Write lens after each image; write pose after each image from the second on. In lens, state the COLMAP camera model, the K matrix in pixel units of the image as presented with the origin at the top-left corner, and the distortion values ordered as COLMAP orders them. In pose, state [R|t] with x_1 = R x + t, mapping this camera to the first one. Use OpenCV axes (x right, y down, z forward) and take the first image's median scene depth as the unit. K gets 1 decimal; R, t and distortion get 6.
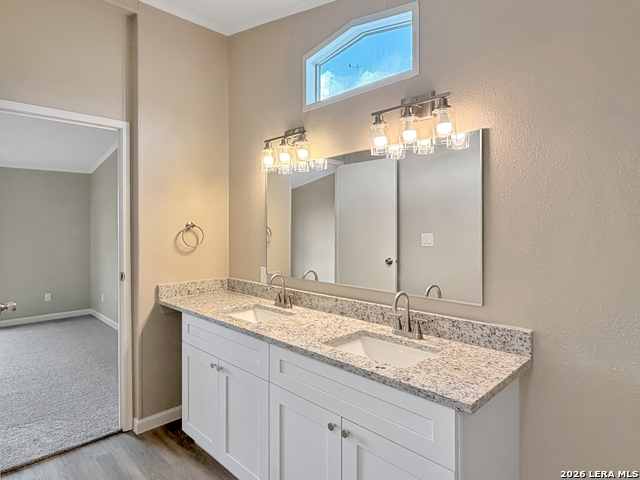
lens RADIAL K [[370.8, 0, 320.9], [0, 370.8, 236.3], [0, 0, 1]] dist [-0.004566, -0.000184]
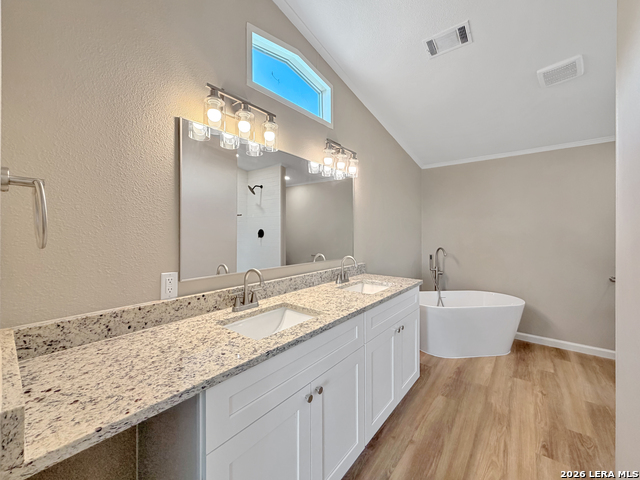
lens RADIAL K [[260.6, 0, 317.1], [0, 260.6, 234.3], [0, 0, 1]] dist [-0.002122, -0.000299]
pose [[-0.115833, -0.007089, 0.993243, -0.727989], [0.017187, 0.999811, 0.009141, 0.024567], [-0.993120, 0.018130, -0.115689, 0.956530]]
